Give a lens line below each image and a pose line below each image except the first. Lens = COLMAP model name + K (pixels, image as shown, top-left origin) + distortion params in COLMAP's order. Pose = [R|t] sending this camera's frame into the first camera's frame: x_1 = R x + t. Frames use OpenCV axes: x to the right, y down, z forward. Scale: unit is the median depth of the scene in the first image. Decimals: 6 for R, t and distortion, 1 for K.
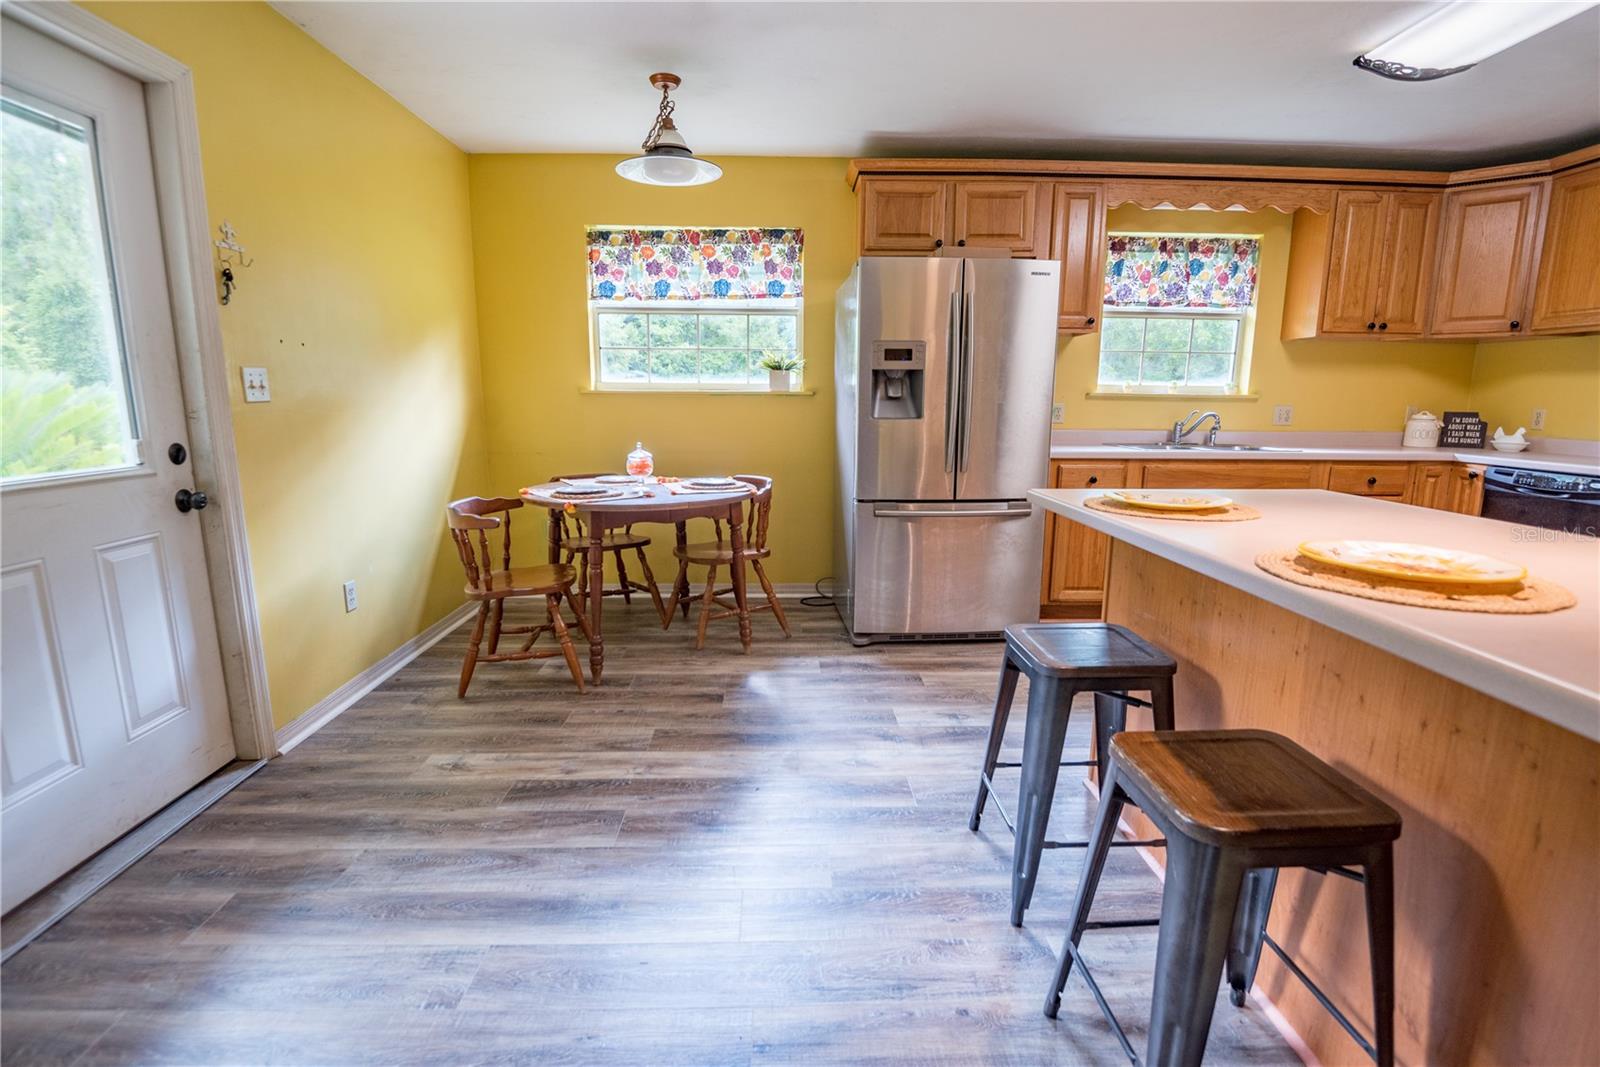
lens RADIAL K [[746.2, 0, 811.8], [0, 746.2, 535.8], [0, 0, 1]] dist [-0.024962, -0.000176]
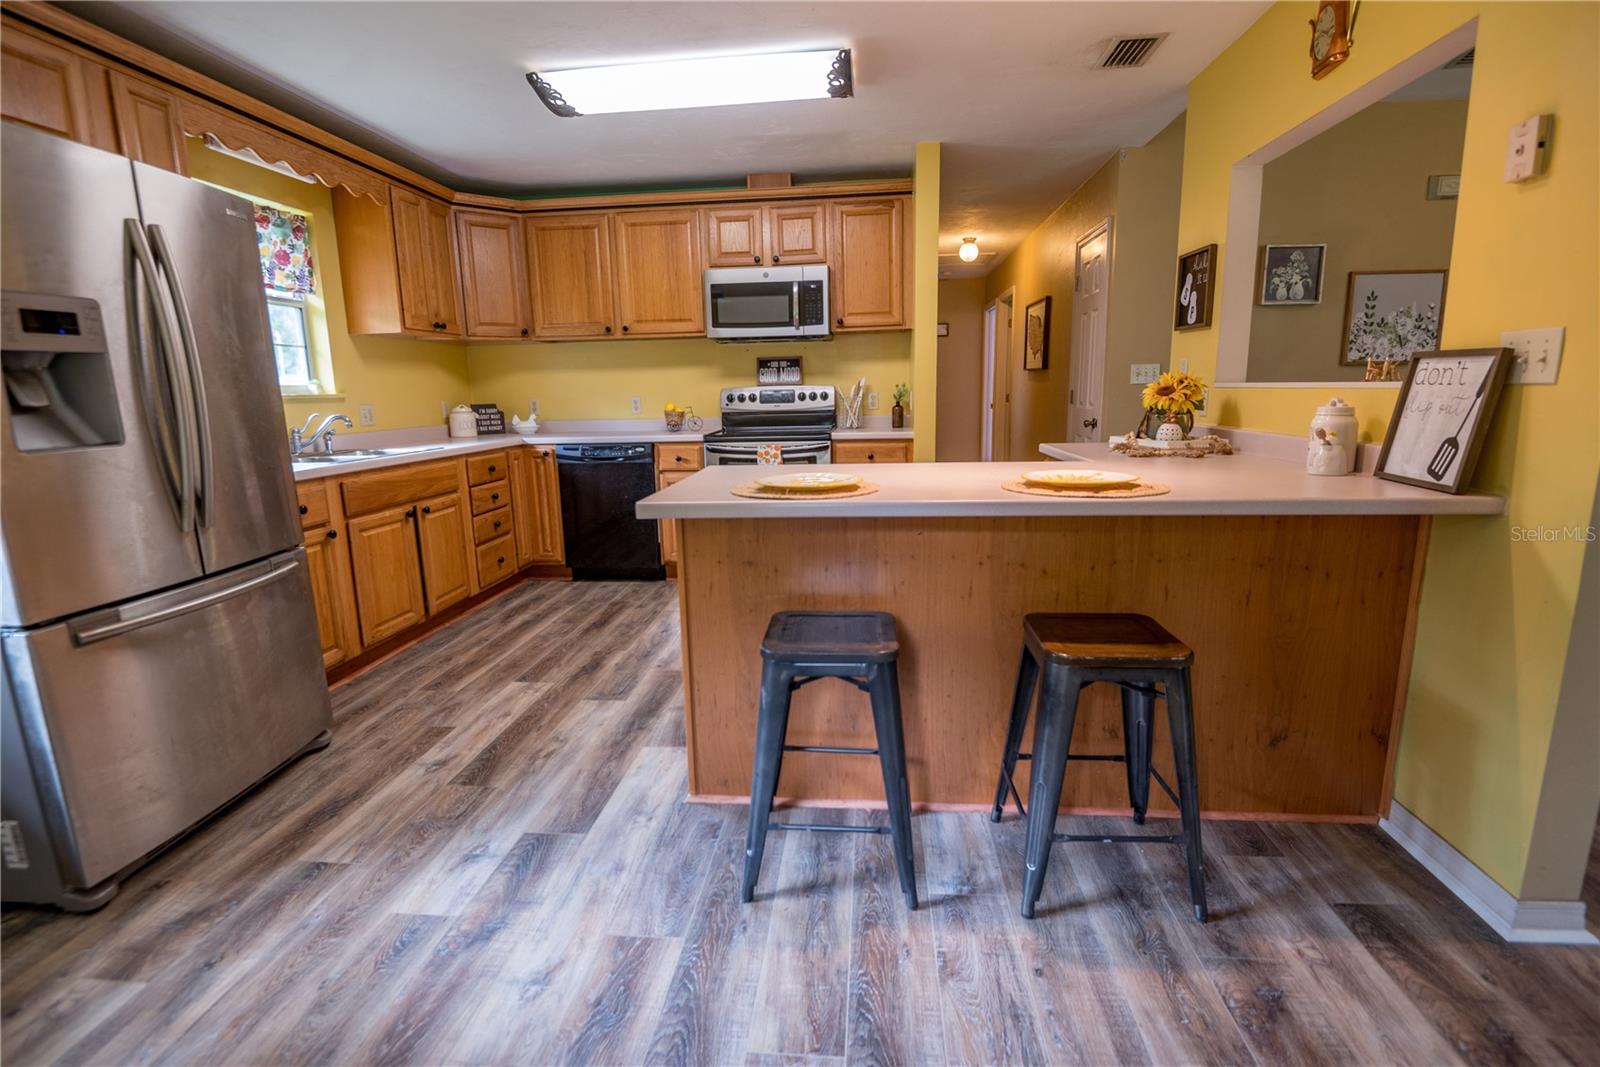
lens RADIAL K [[746.2, 0, 810.4], [0, 746.2, 533.8], [0, 0, 1]] dist [-0.024962, -0.000176]
pose [[0.135238, -0.196431, 0.971146, -0.254037], [0.203421, 0.964776, 0.166815, -0.066740], [-0.969707, 0.174991, 0.170432, 0.357653]]
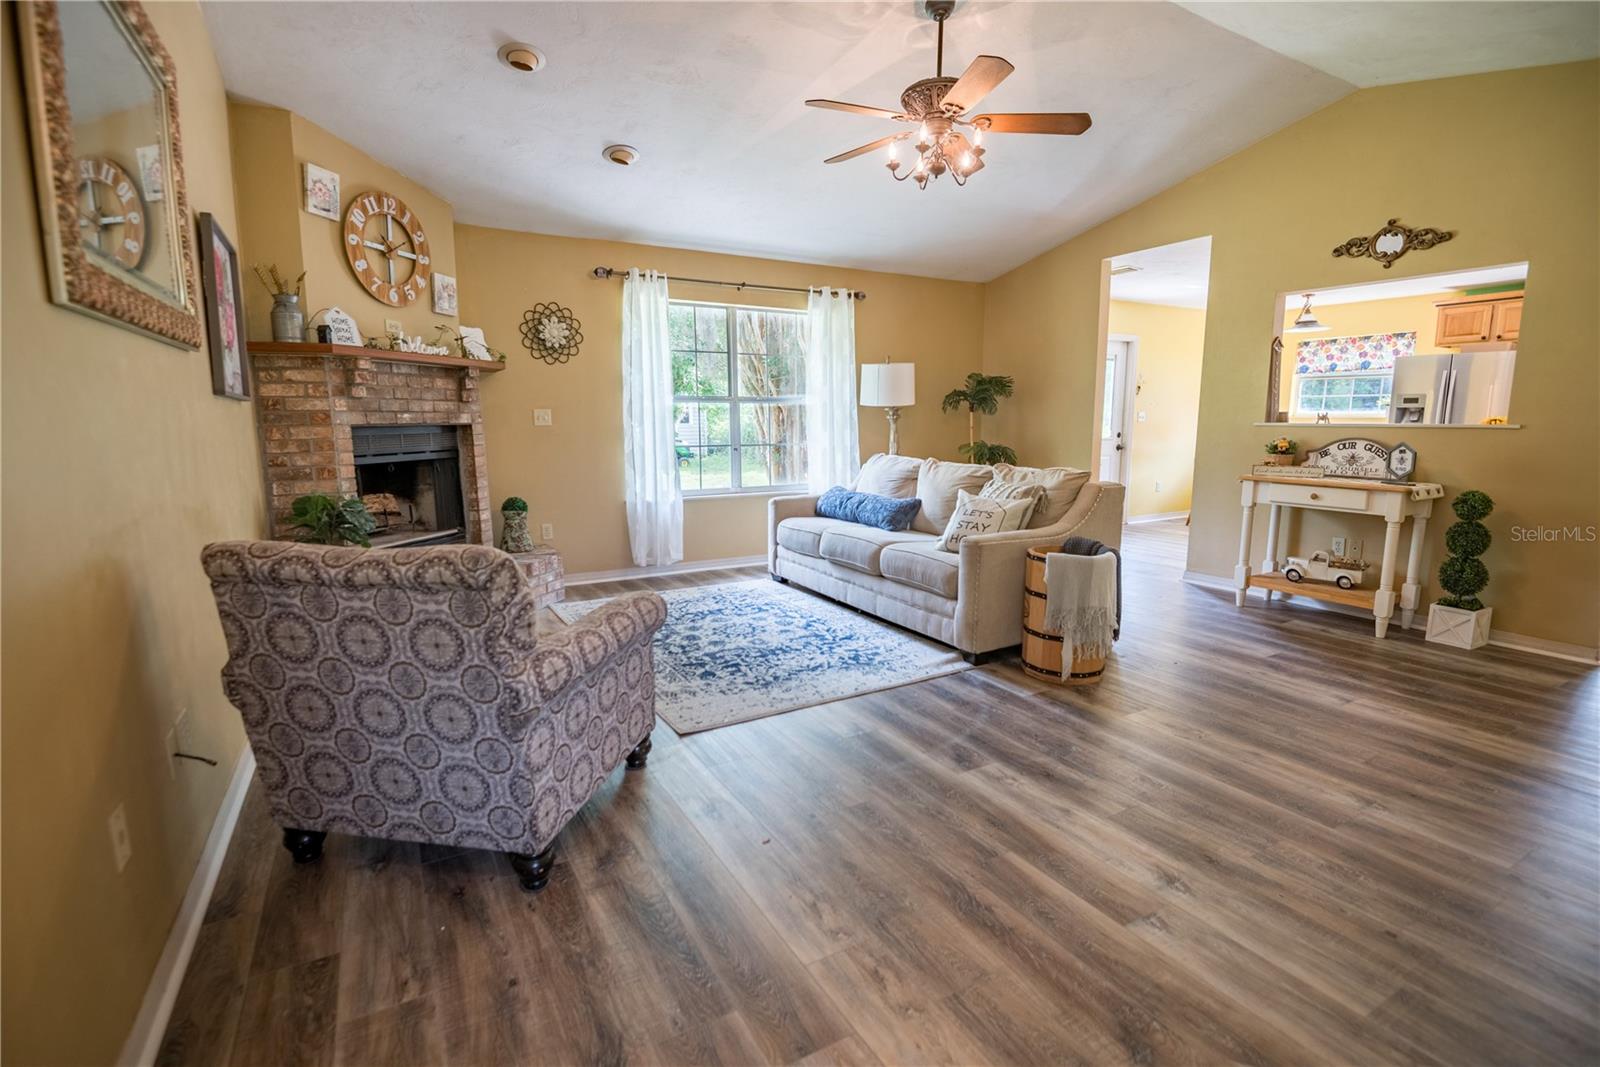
lens RADIAL K [[746.2, 0, 799.8], [0, 746.2, 536.3], [0, 0, 1]] dist [-0.024962, -0.000176]
pose [[0.447443, 0.135383, -0.884006, 0.982247], [-0.162800, 0.984290, 0.068340, 0.218696], [0.879370, 0.113338, 0.462454, -1.145594]]
